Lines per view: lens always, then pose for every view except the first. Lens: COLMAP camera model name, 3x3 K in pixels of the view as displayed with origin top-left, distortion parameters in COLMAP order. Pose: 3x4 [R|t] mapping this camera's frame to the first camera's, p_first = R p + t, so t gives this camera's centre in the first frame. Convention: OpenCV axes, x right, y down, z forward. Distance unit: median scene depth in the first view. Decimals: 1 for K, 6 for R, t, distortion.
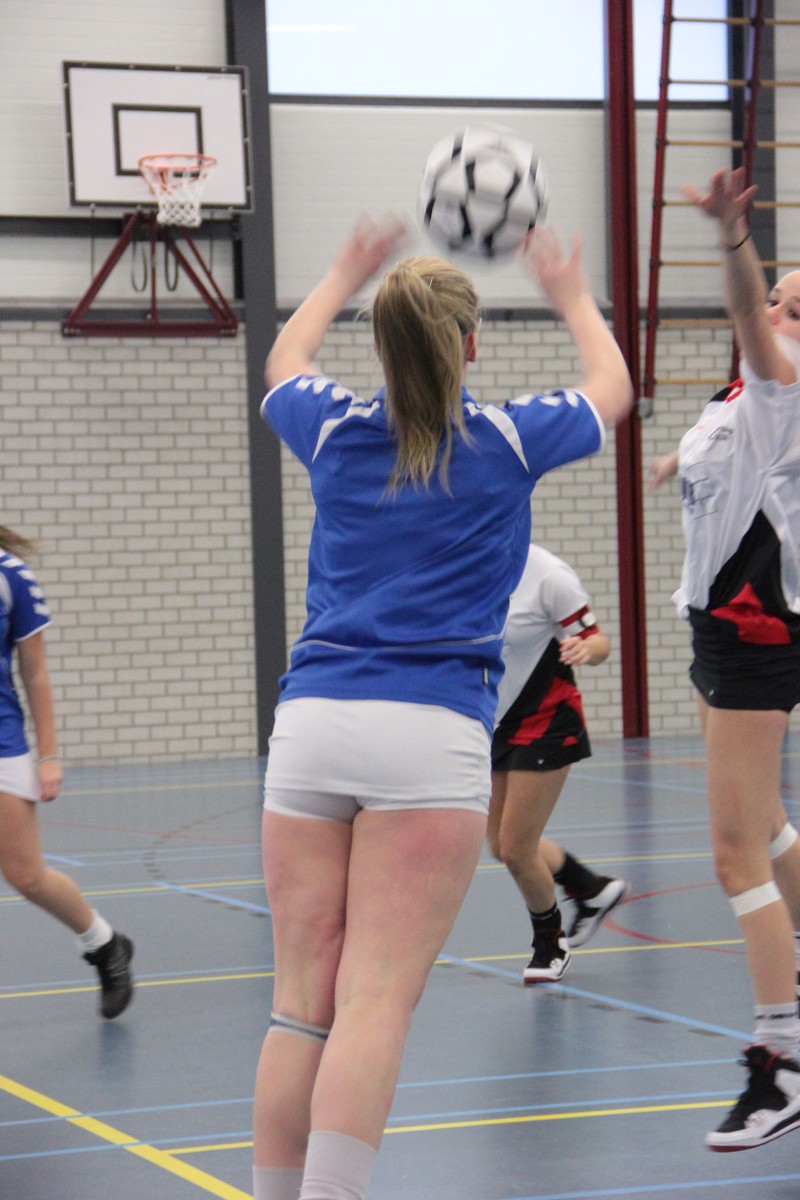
lens RADIAL K [[3619.5, 0, 401.6], [0, 3619.5, 612.2], [0, 0, 1]] dist [0.660927, 0.000000]
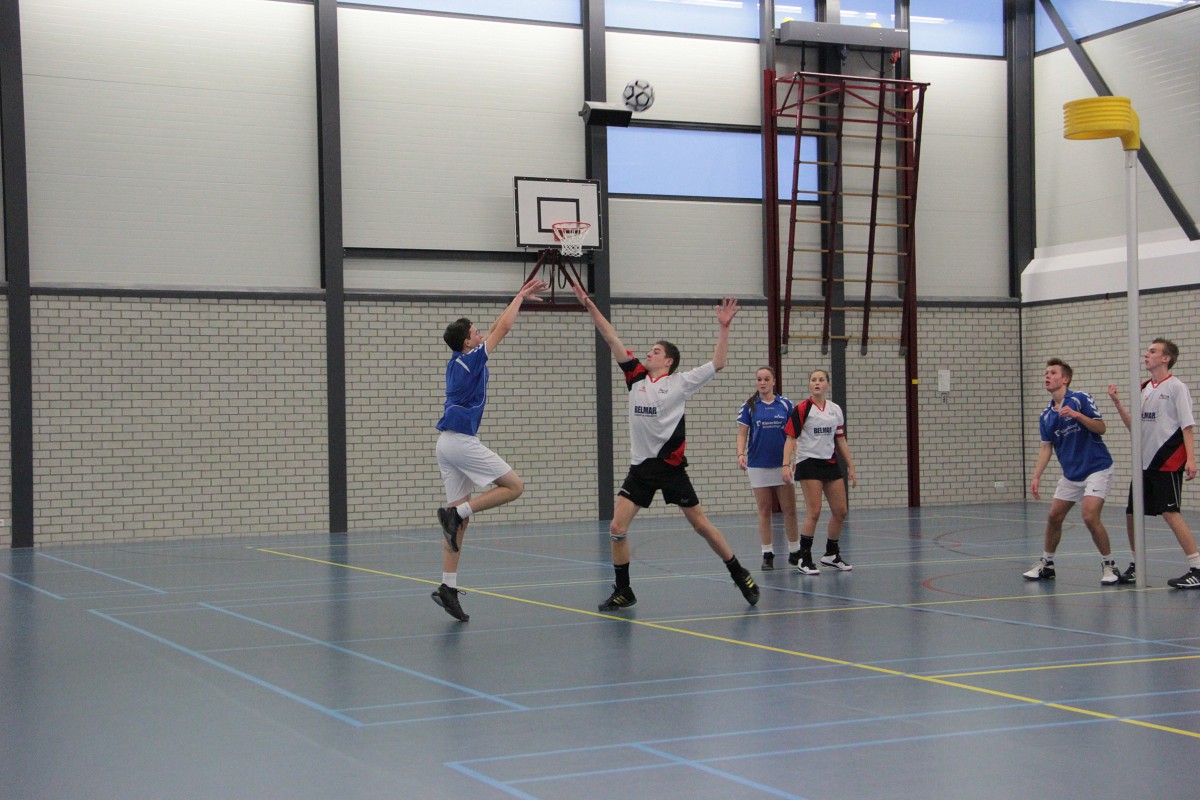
lens RADIAL K [[1888.1, 0, 639.8], [0, 1888.1, 413.6], [0, 0, 1]] dist [0.226520, 0.000000]
pose [[0.996128, 0.009715, 0.087374, -0.109842], [-0.007670, 0.999690, -0.023704, 0.005438], [-0.087577, 0.022942, 0.995894, -0.042128]]
